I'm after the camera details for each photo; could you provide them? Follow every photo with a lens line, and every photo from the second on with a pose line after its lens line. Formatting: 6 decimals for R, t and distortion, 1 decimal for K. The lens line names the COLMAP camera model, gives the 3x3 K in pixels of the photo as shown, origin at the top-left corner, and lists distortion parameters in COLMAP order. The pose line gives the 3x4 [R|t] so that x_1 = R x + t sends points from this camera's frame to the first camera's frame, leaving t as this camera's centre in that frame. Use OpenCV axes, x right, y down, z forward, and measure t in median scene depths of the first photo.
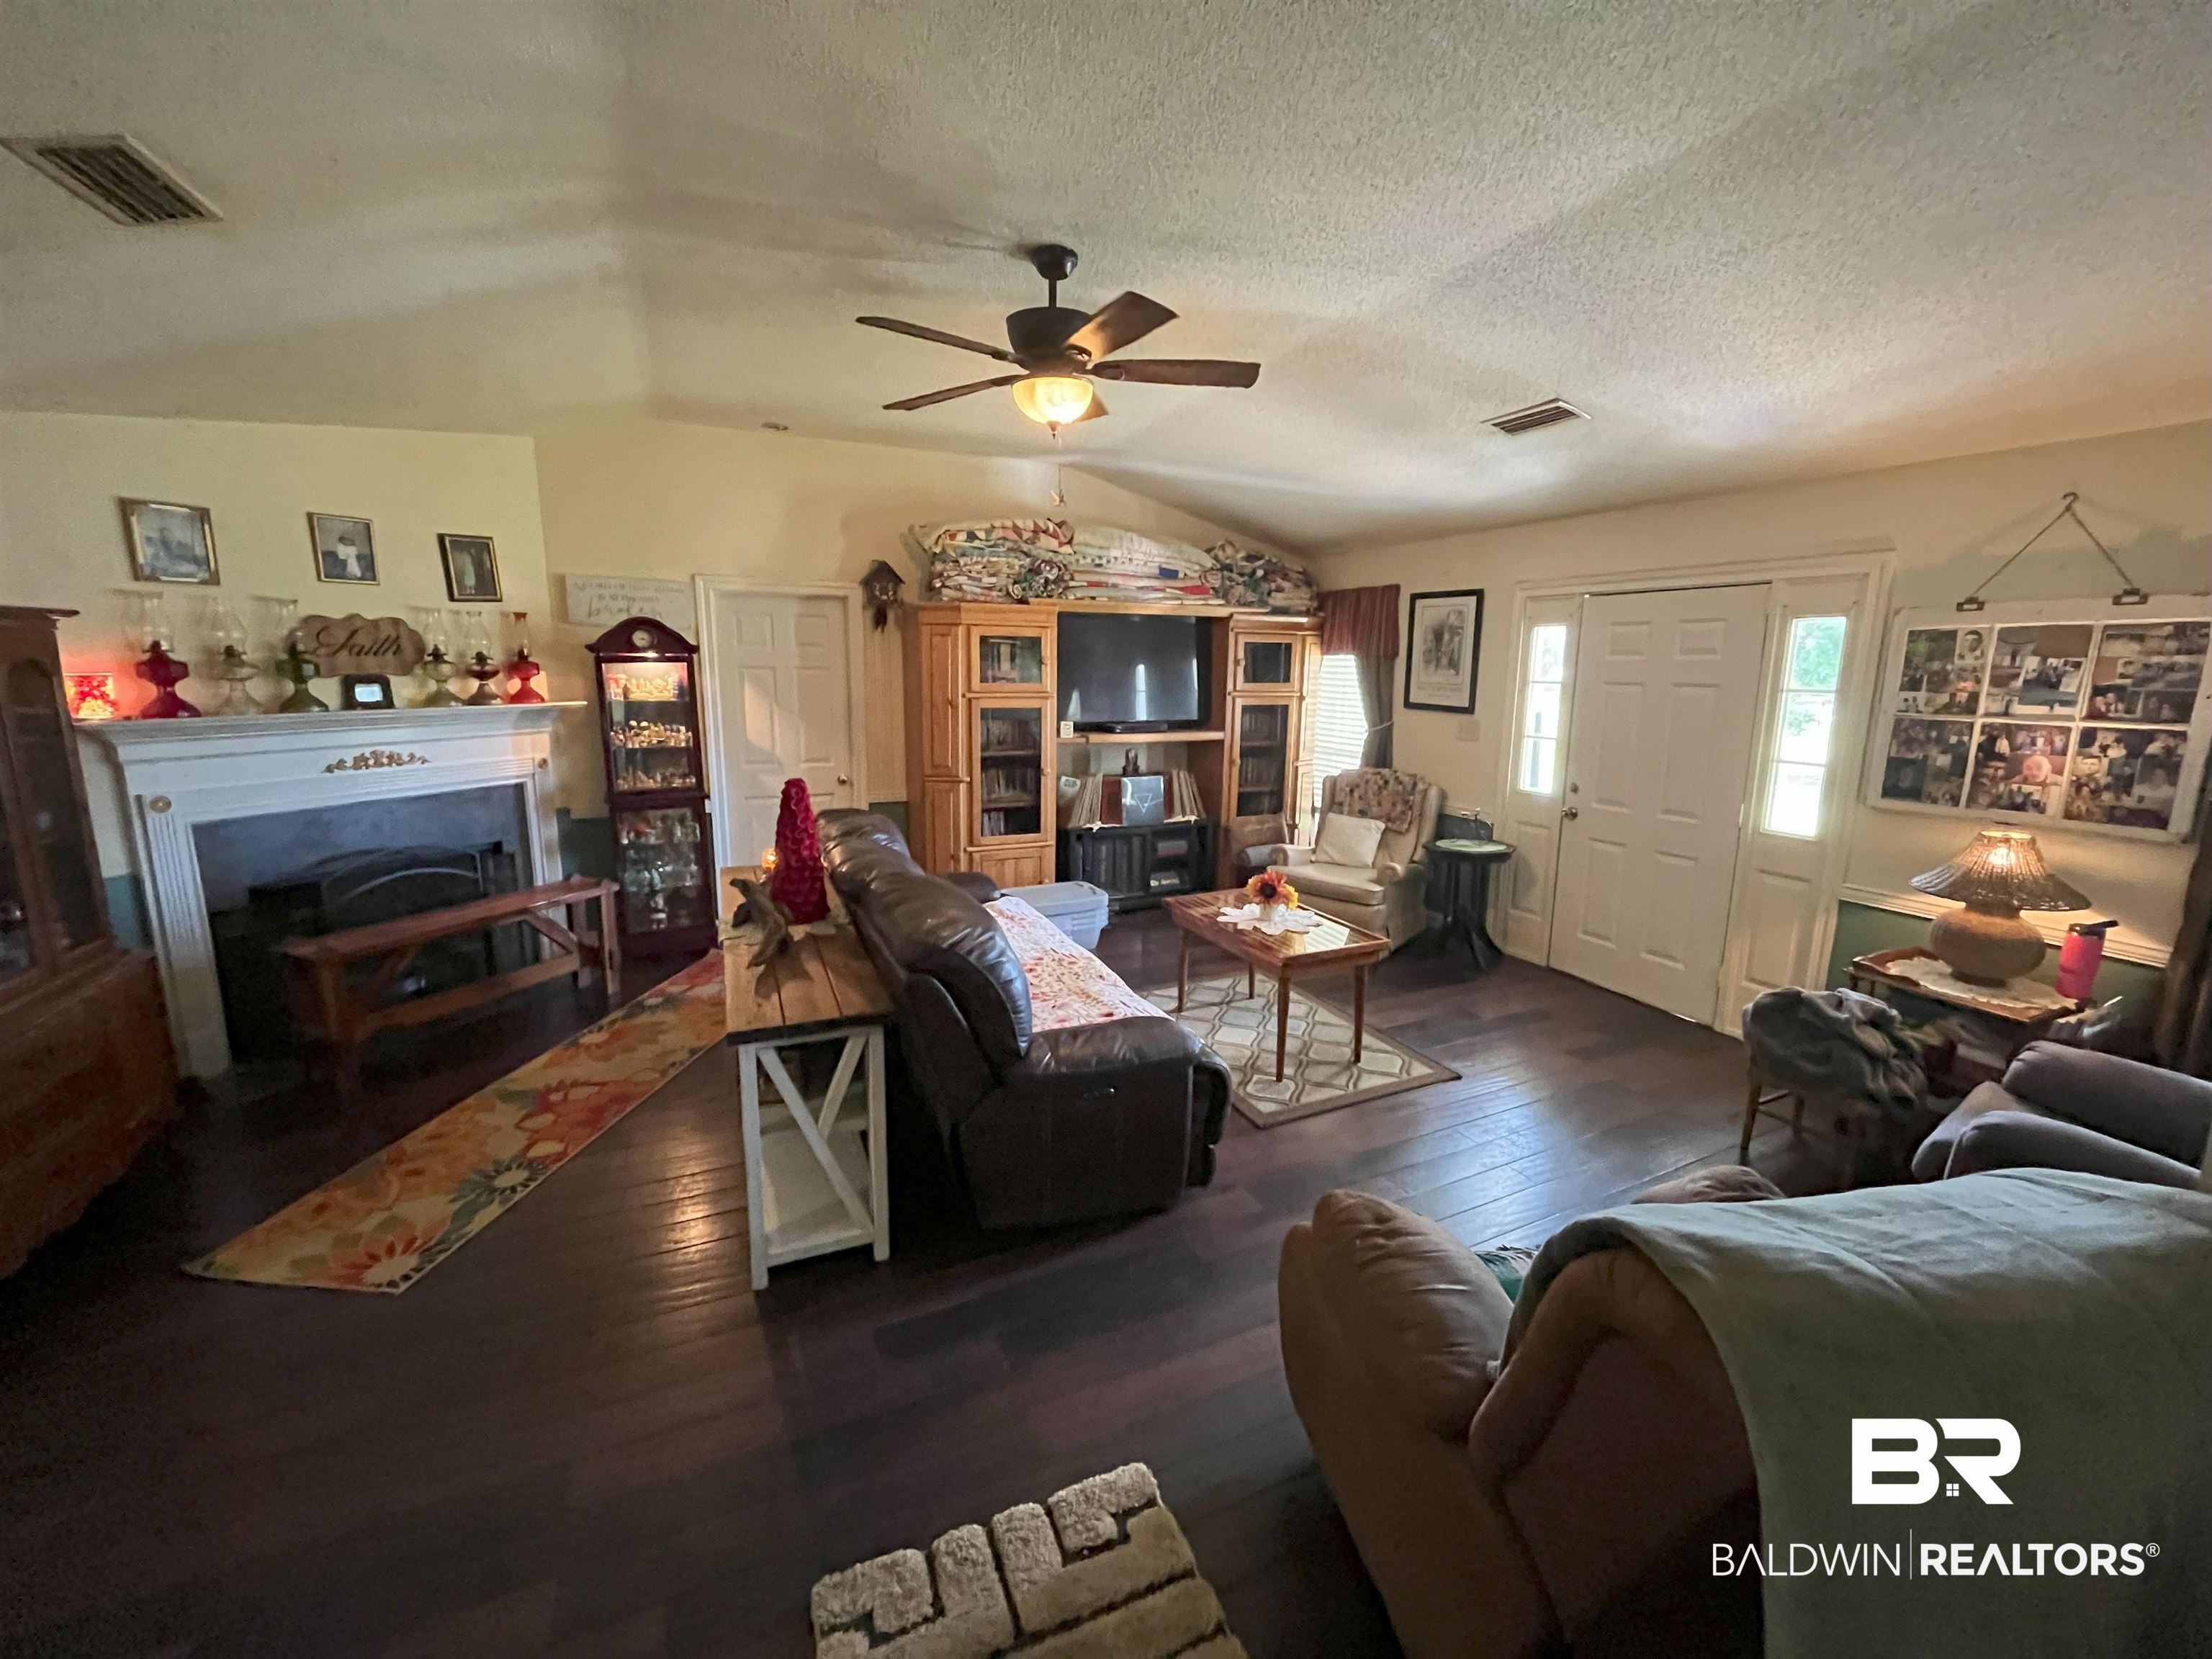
lens RADIAL K [[882.7, 0, 1099.9], [0, 882.7, 821.6], [0, 0, 1]] dist [-0.004284, 0.000078]
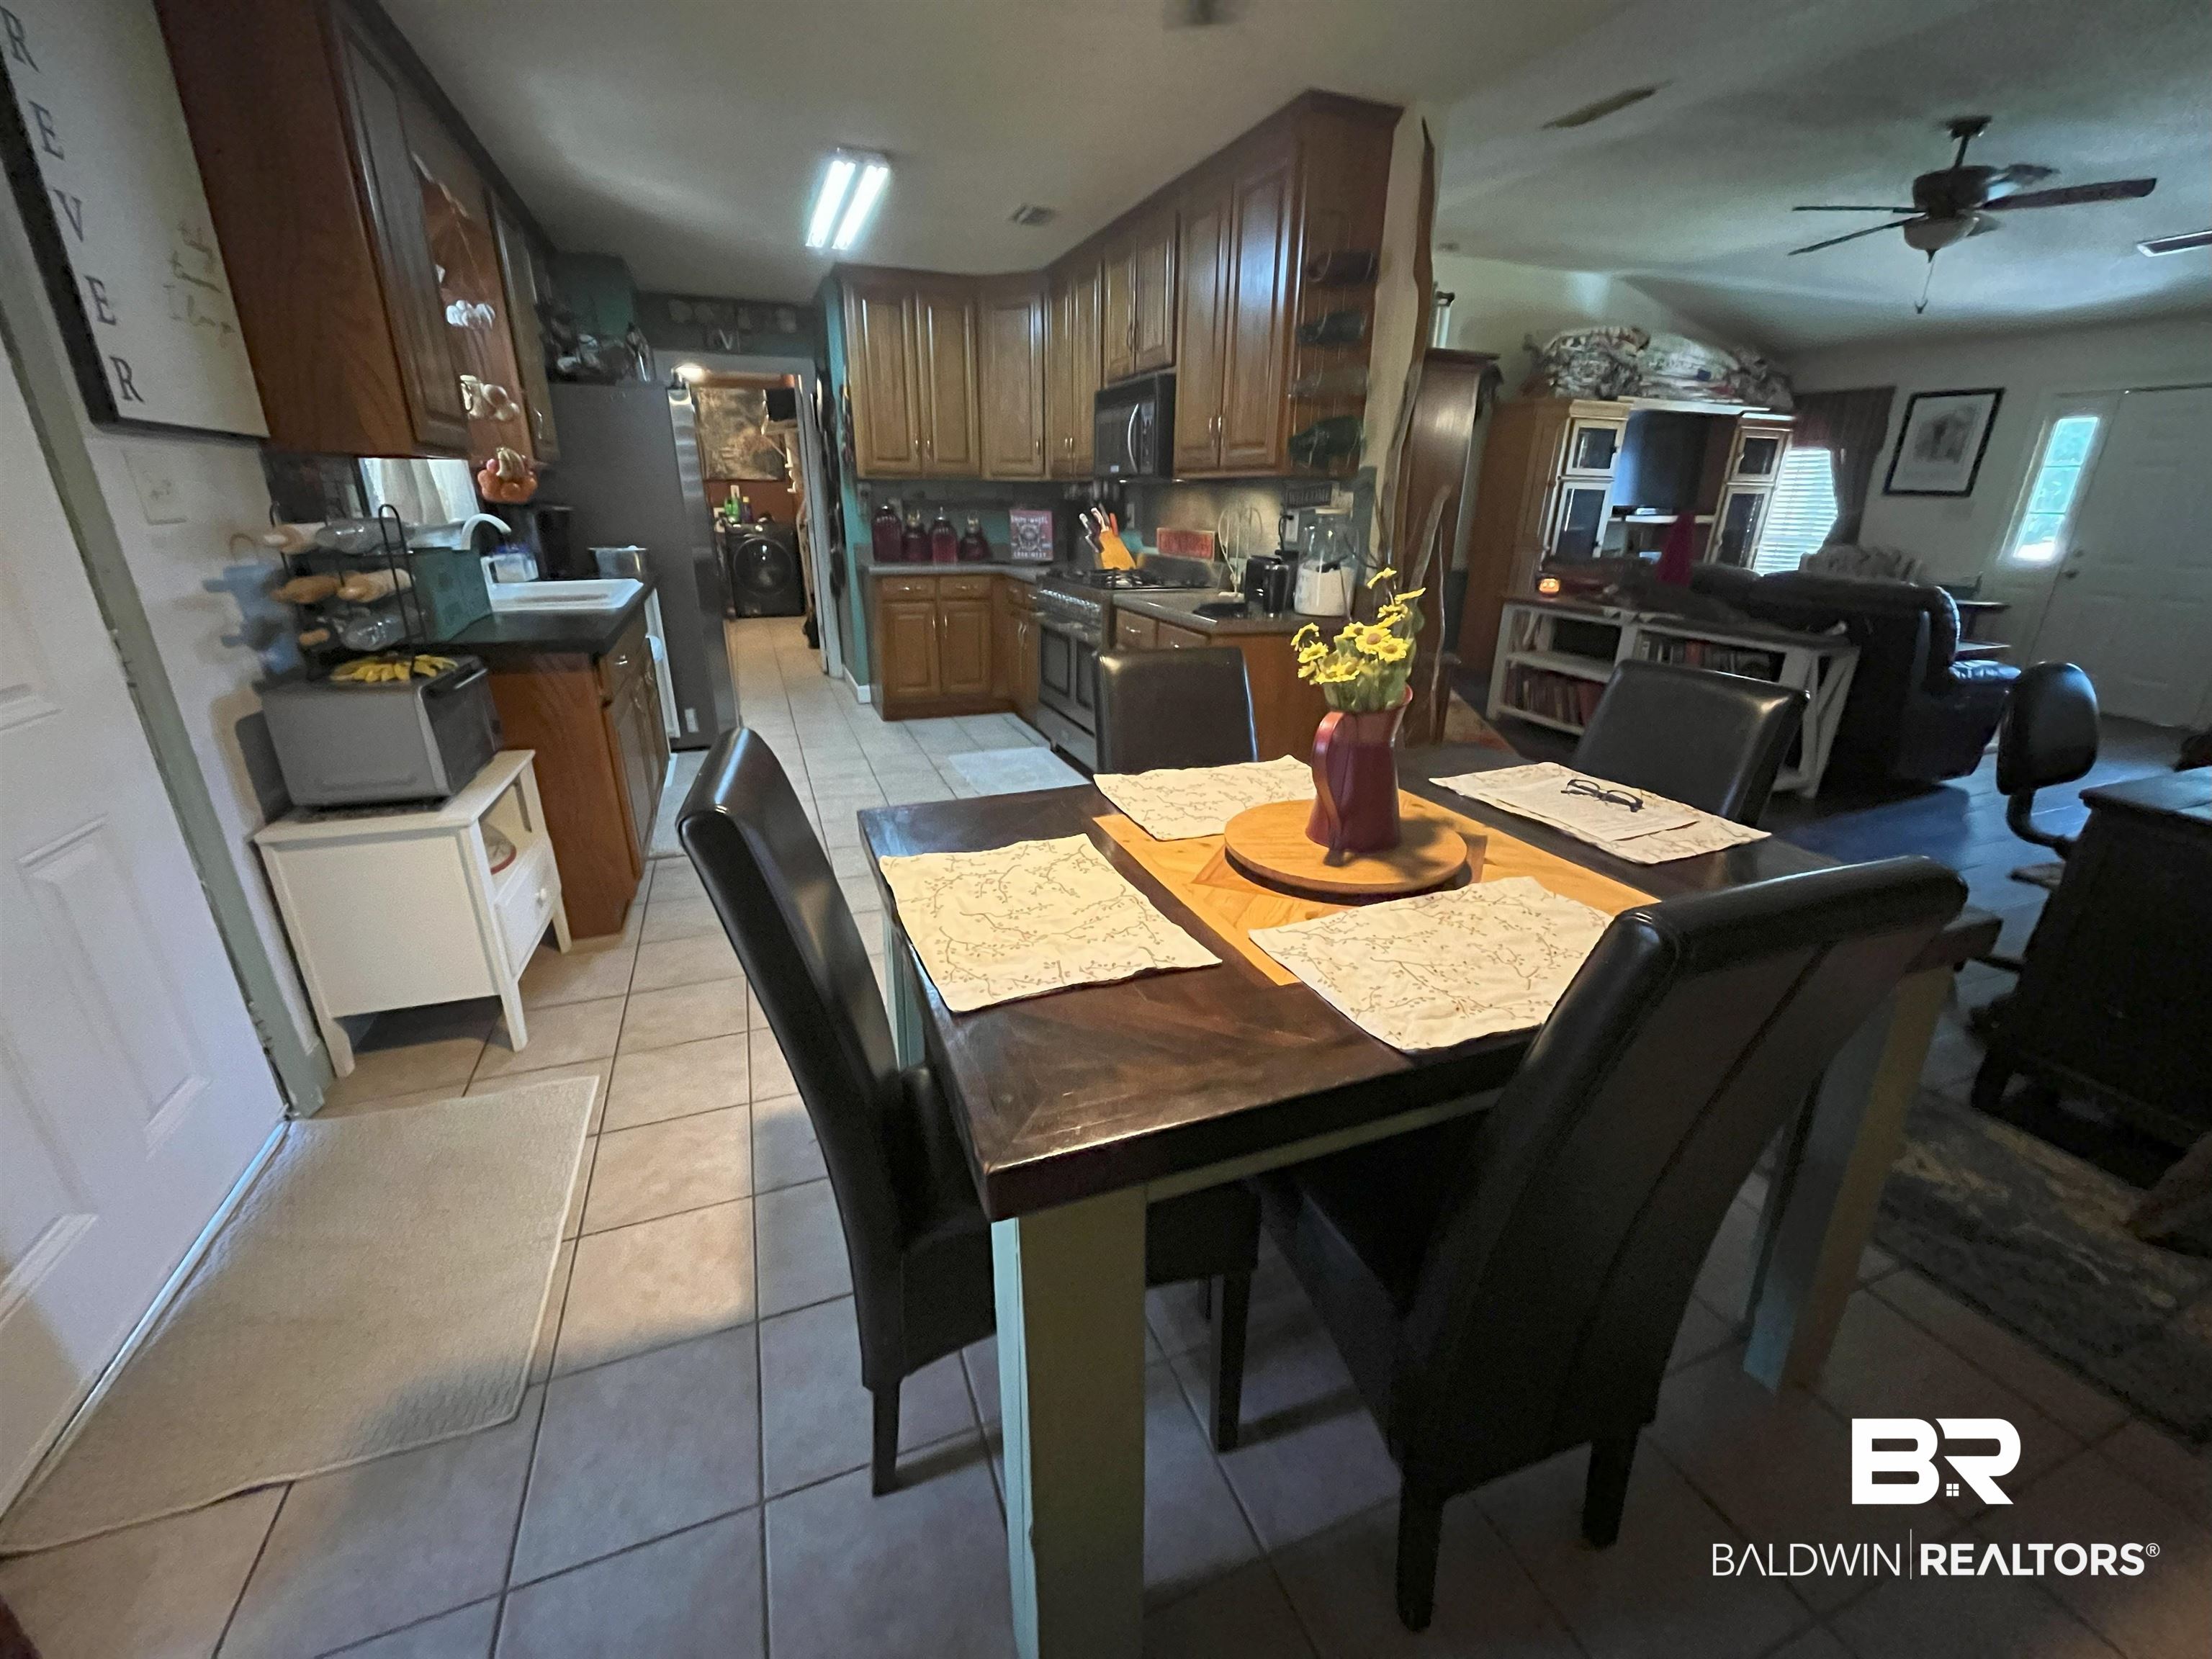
lens RADIAL K [[882.7, 0, 1106.1], [0, 882.7, 819.5], [0, 0, 1]] dist [-0.004284, 0.000078]
pose [[0.998652, 0.020393, -0.047734, -0.808353], [-0.011820, 0.984776, 0.173425, 0.139872], [0.050544, -0.172627, 0.983690, -0.390557]]
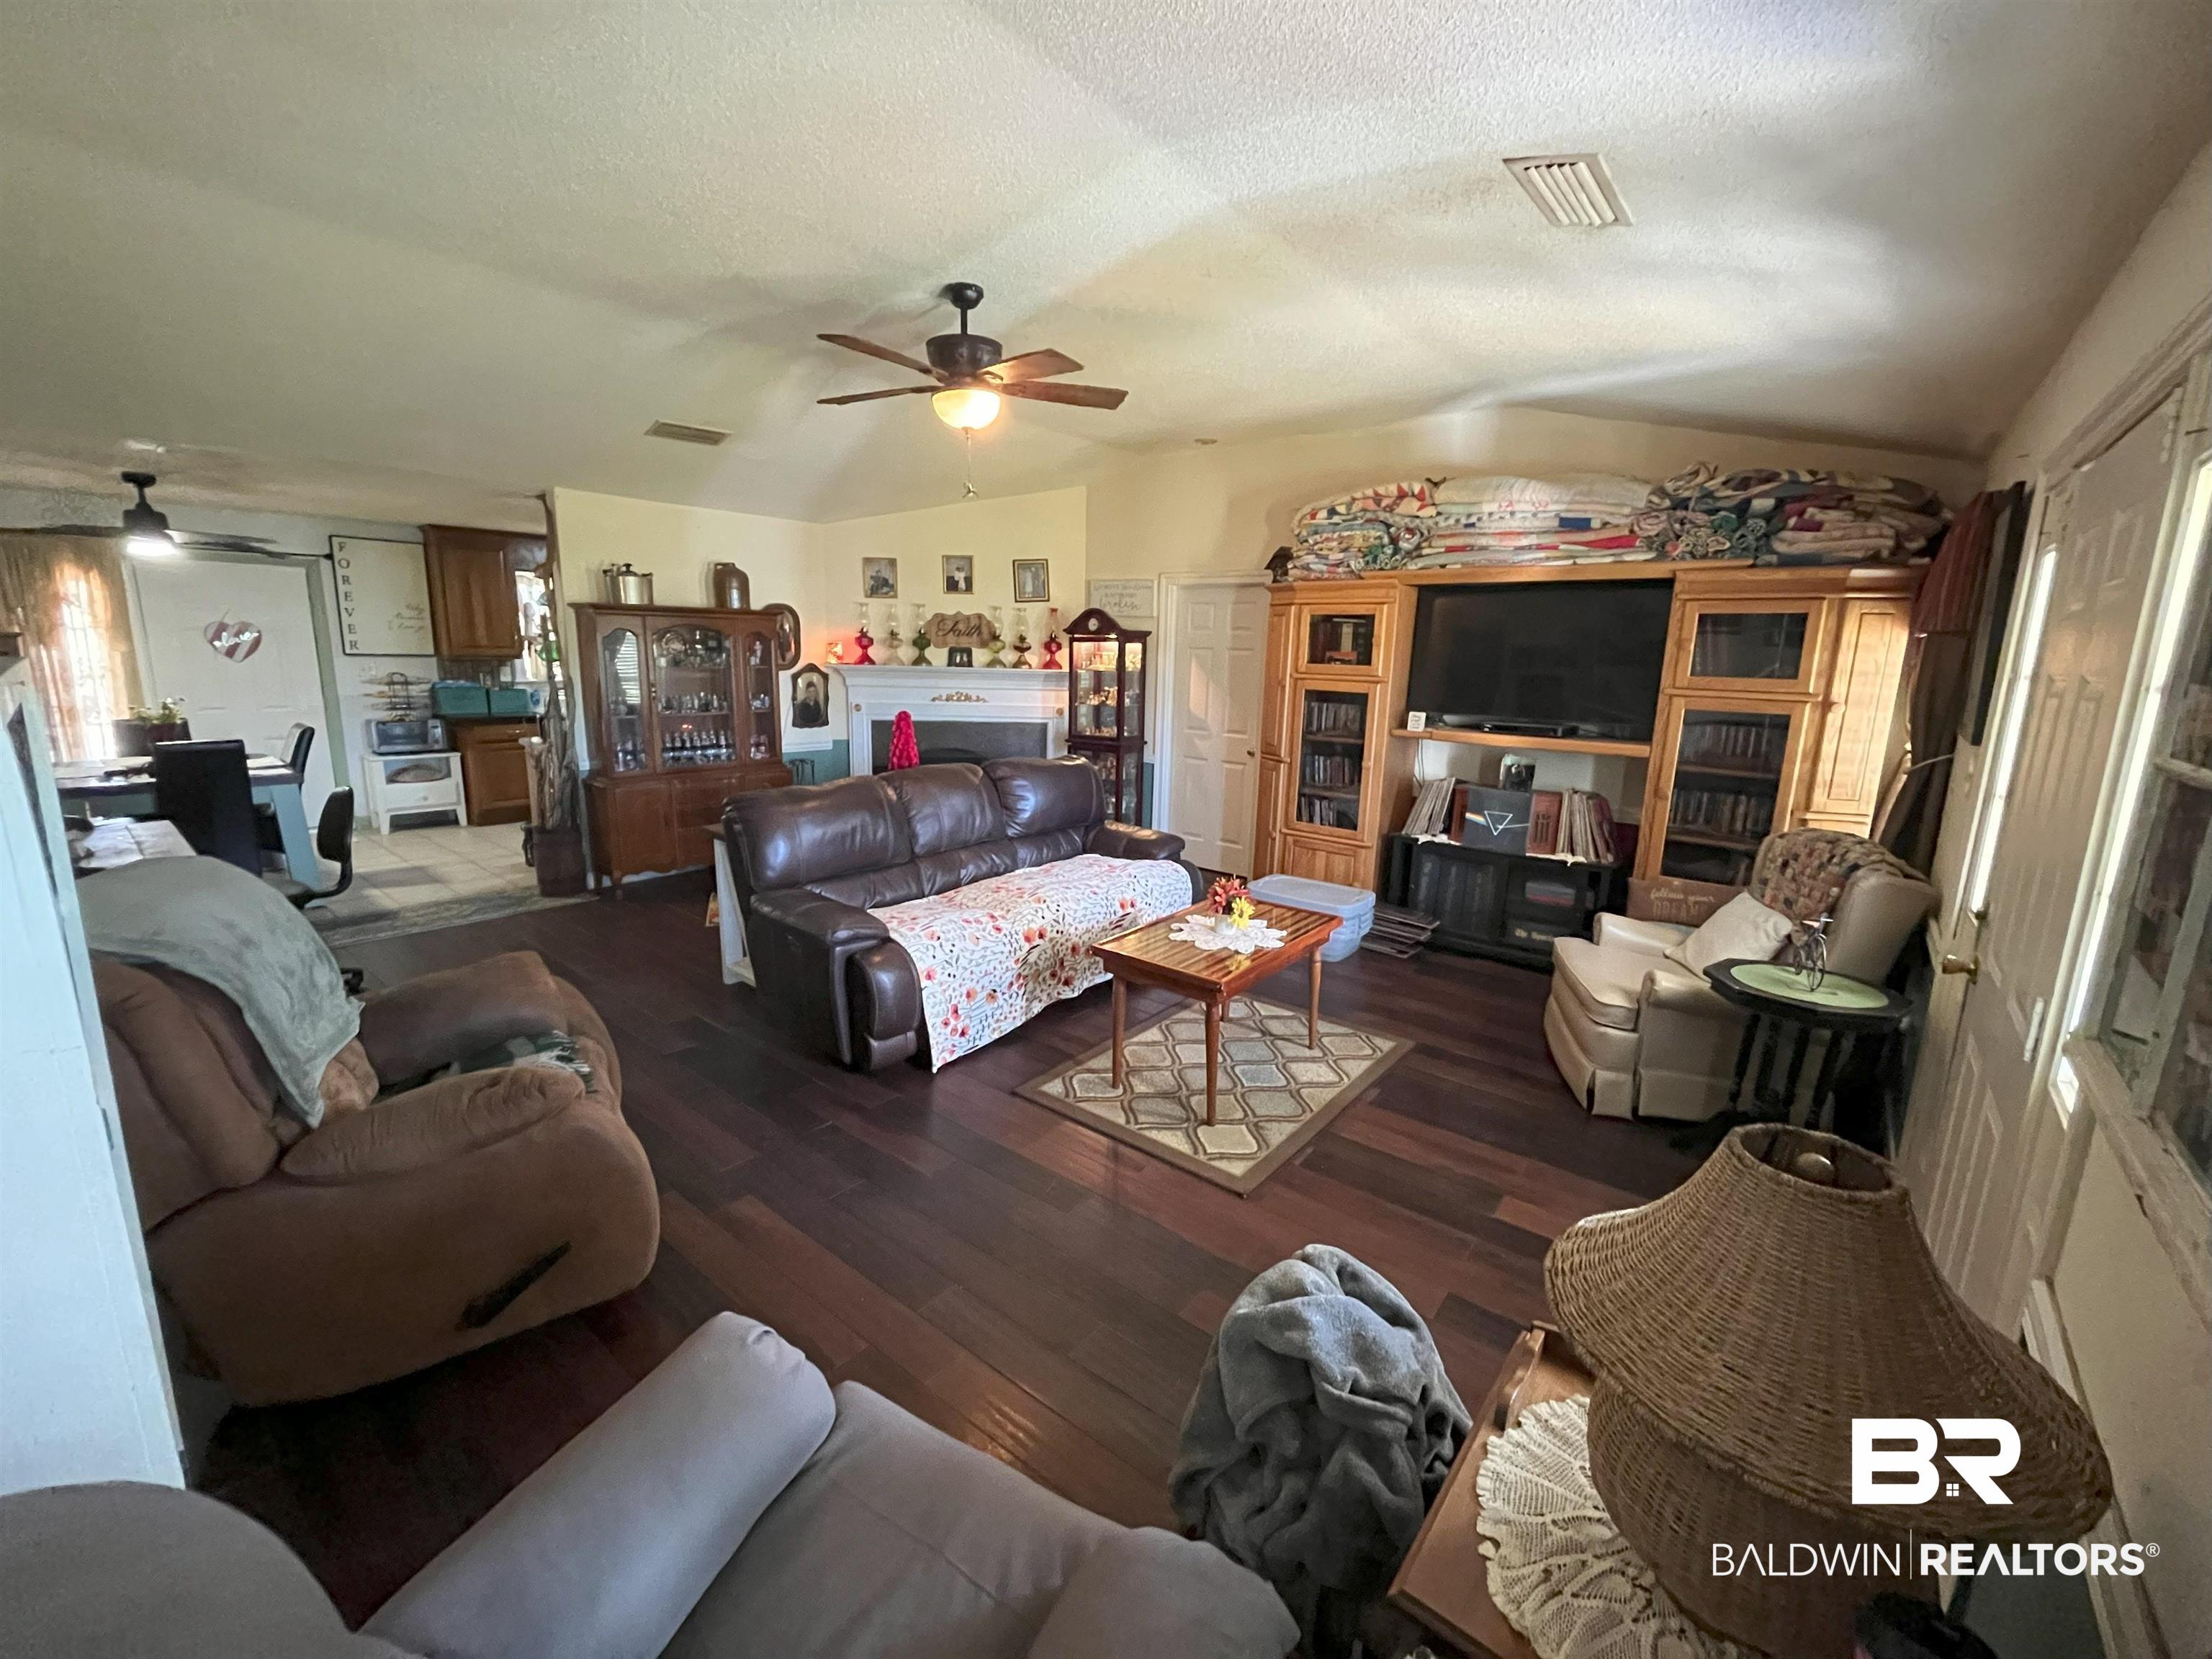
lens RADIAL K [[882.7, 0, 1101.5], [0, 882.7, 825.0], [0, 0, 1]] dist [-0.004284, 0.000078]
pose [[0.442259, 0.176355, -0.879378, 0.728304], [-0.177091, 0.978346, 0.107139, -0.051877], [0.879230, 0.108346, 0.463913, 0.407109]]
